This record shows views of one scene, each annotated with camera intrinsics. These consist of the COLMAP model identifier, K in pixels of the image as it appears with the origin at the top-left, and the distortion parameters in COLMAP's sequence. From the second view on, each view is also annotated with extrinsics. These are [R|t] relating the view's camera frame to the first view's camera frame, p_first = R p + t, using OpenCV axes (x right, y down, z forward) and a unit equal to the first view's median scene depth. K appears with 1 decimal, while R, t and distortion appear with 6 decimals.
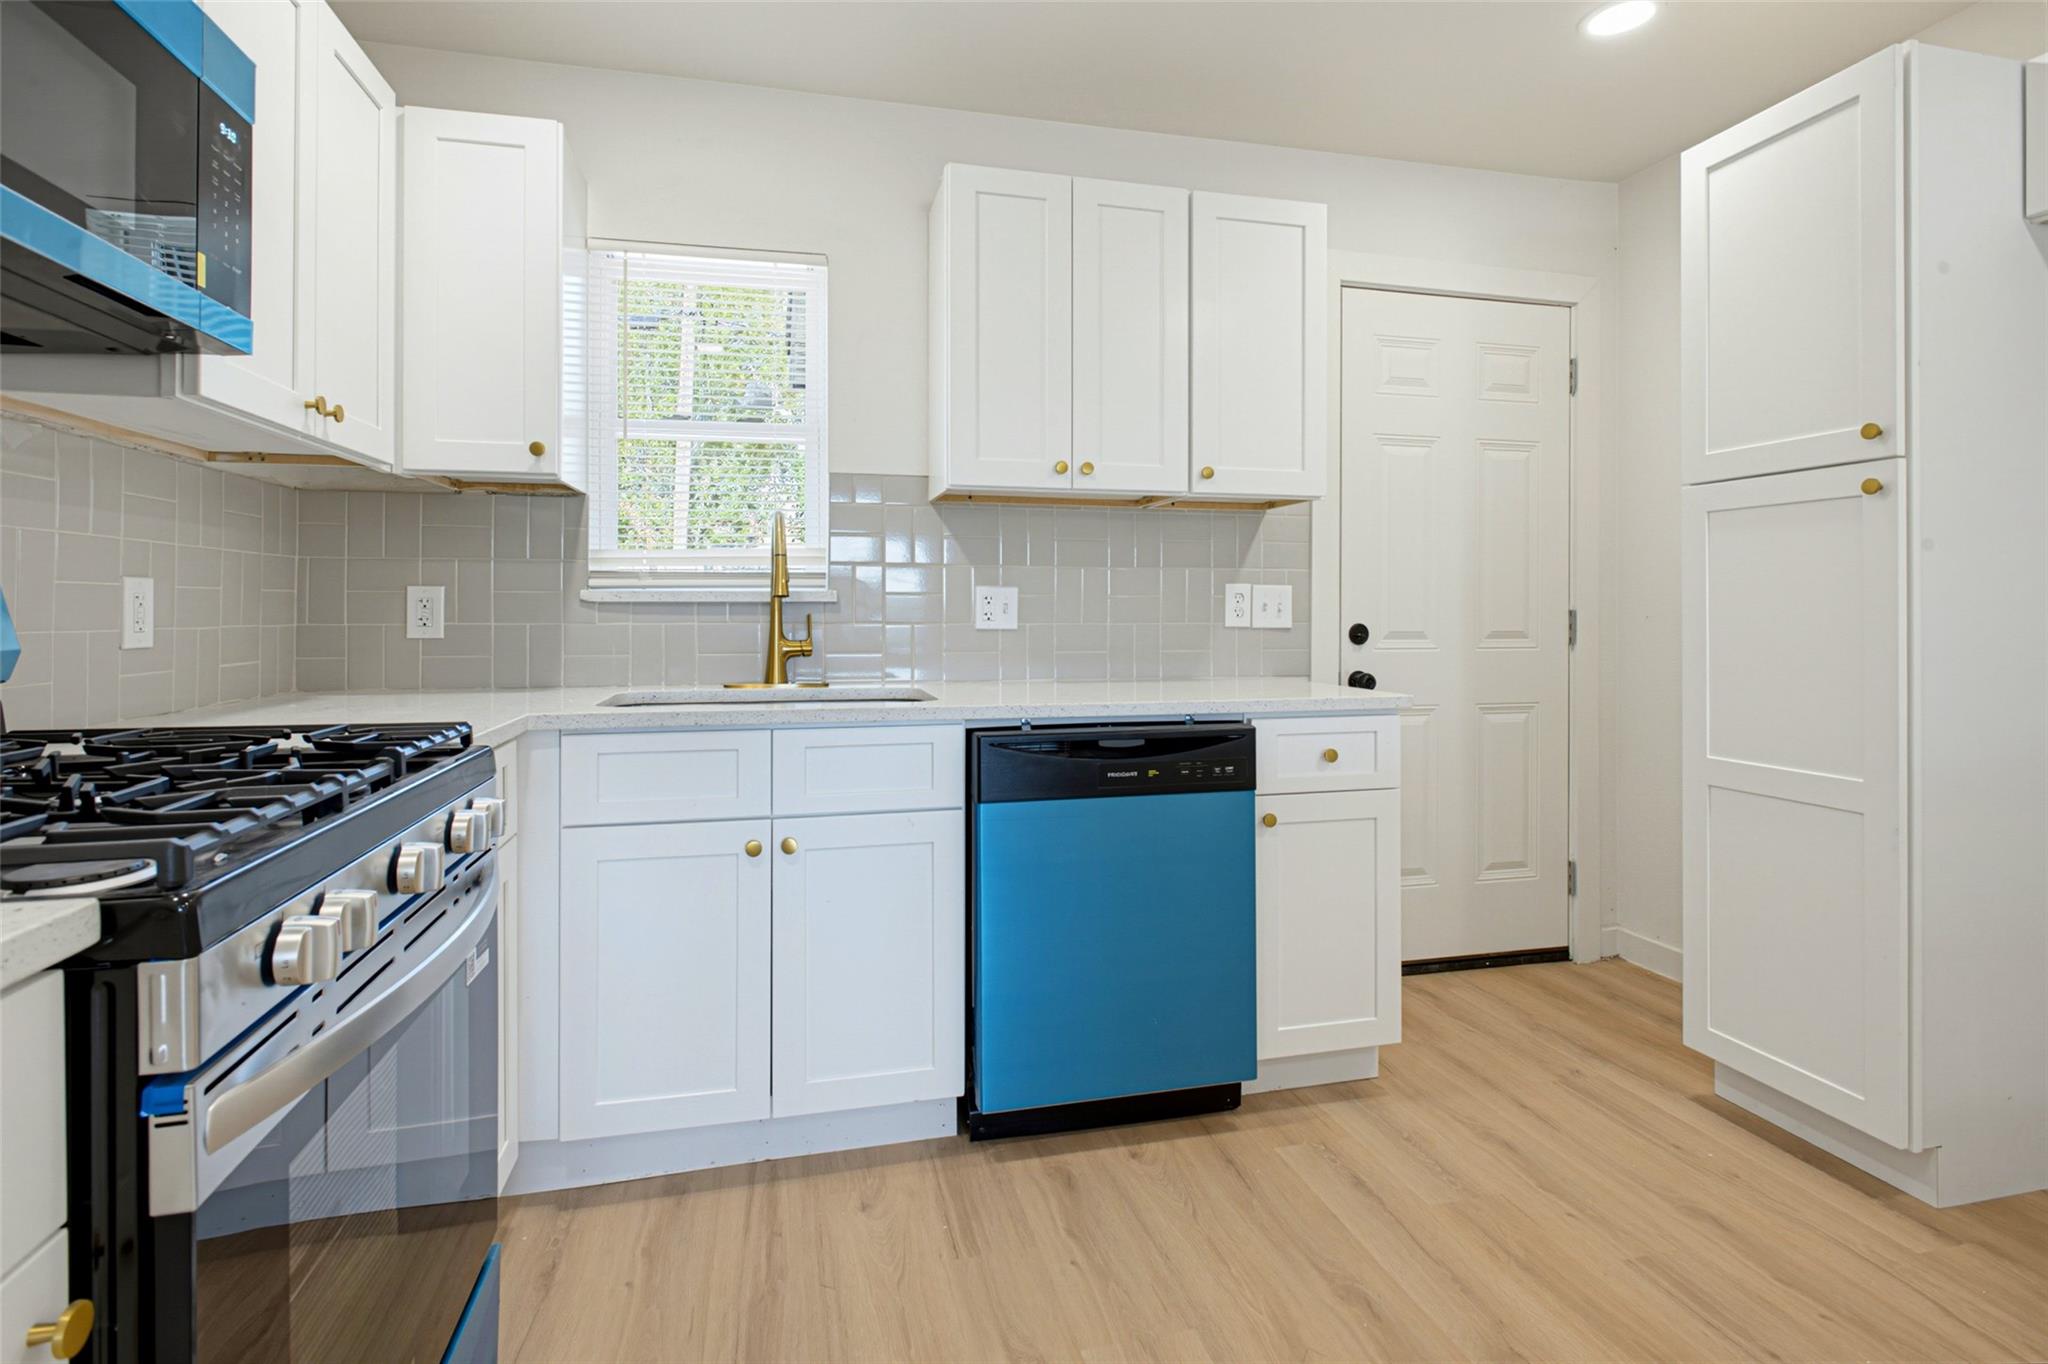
lens RADIAL K [[975.0, 0, 1011.3], [0, 975.0, 639.7], [0, 0, 1]] dist [0.000705, 0.000217]
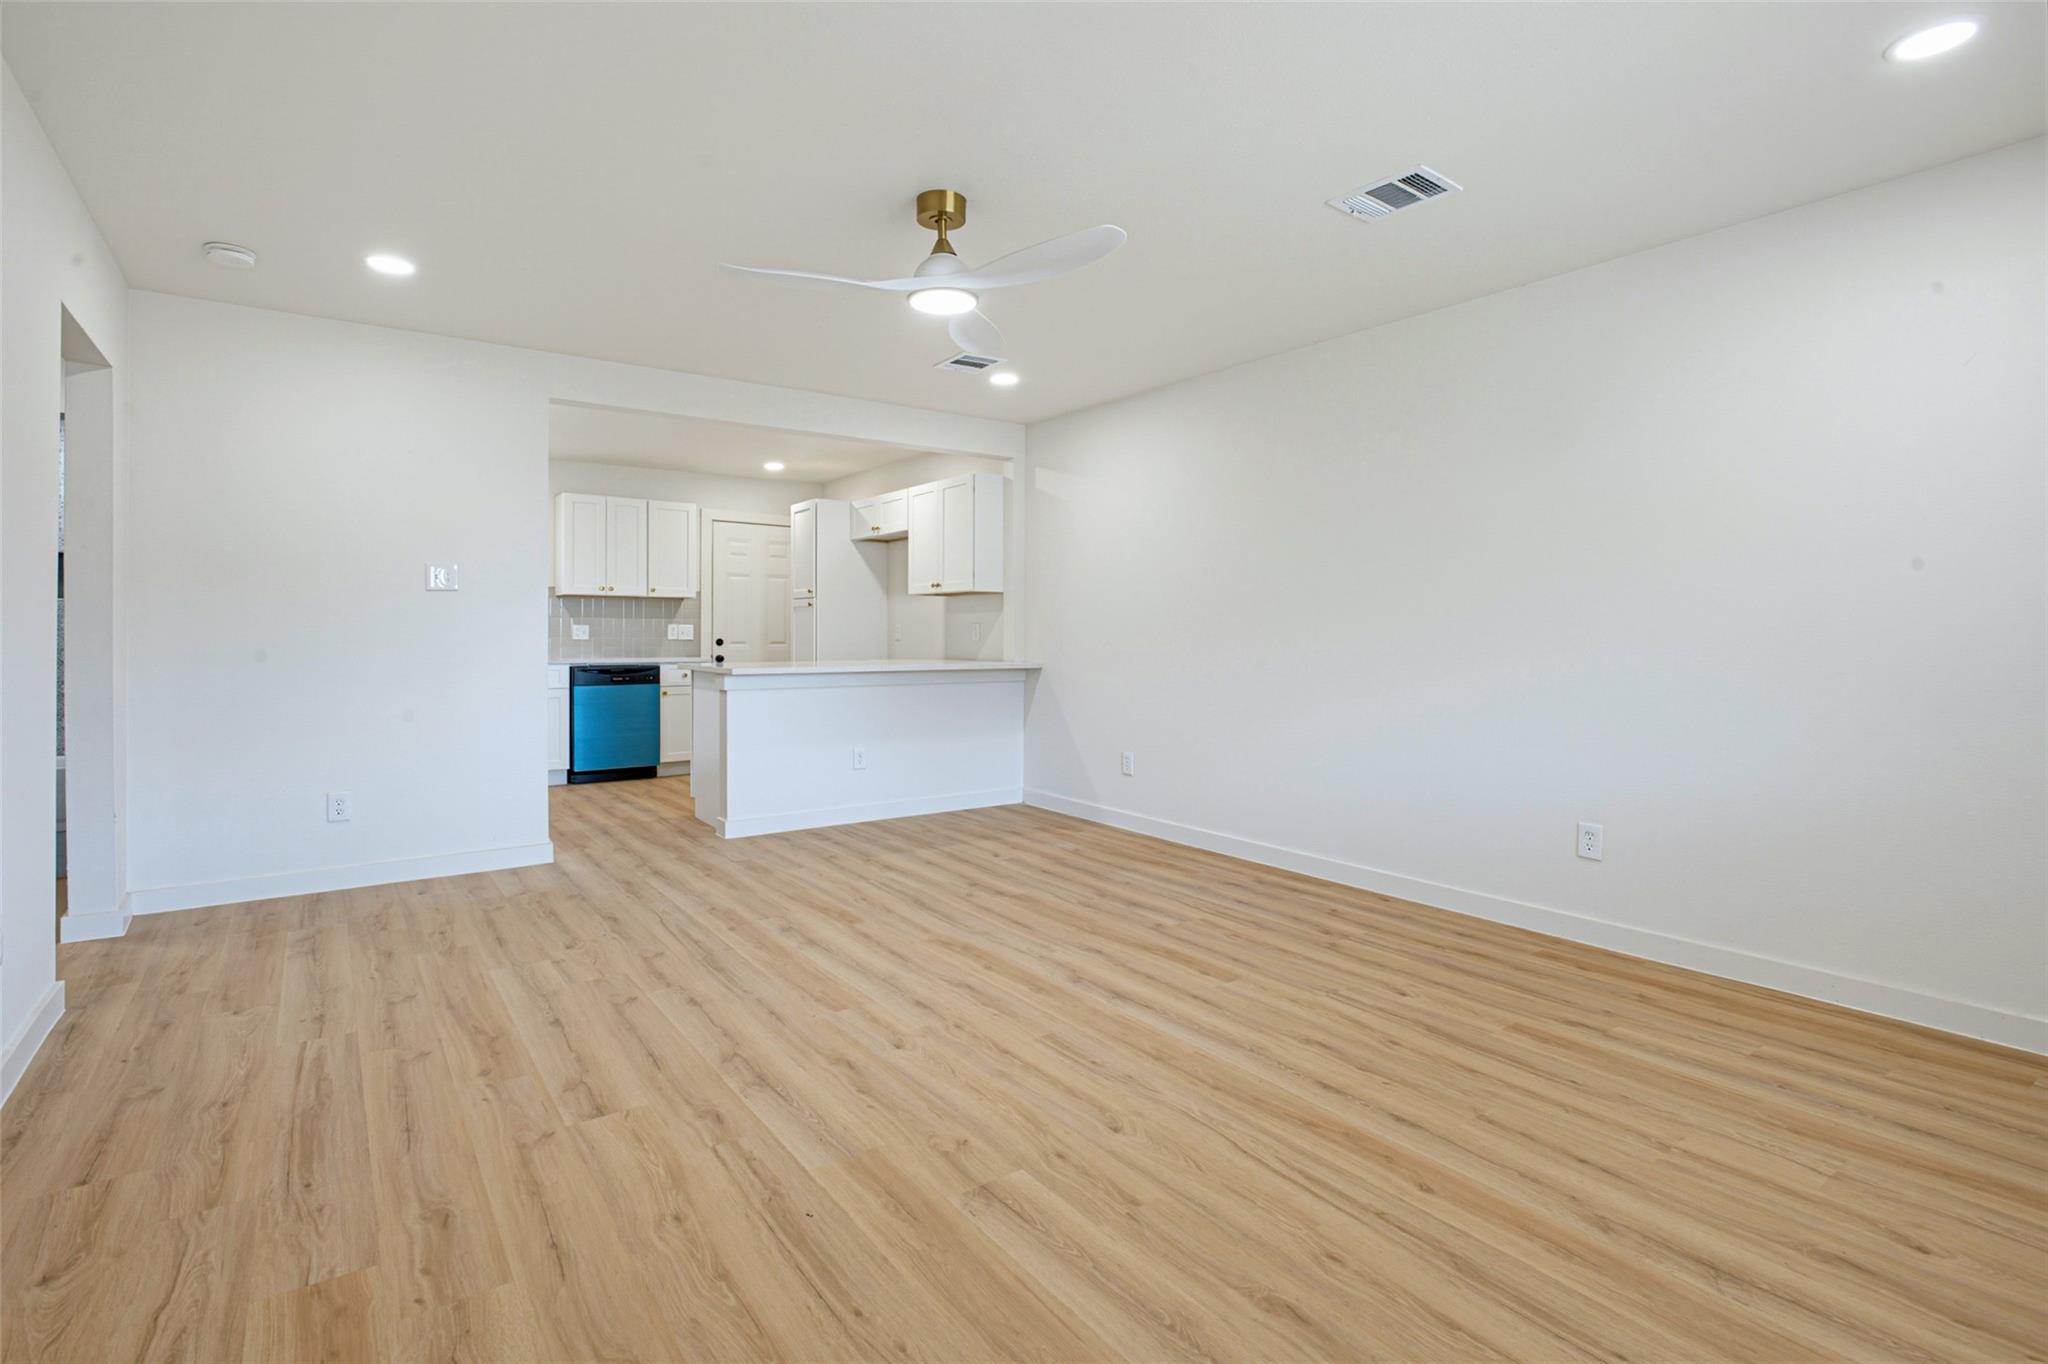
lens RADIAL K [[975.0, 0, 1011.3], [0, 975.0, 639.7], [0, 0, 1]] dist [0.000705, 0.000217]
pose [[0.924215, 0.001902, 0.381868, 0.069597], [0.006691, 0.999753, -0.021172, 0.067644], [-0.381814, 0.022122, 0.923974, -2.461878]]
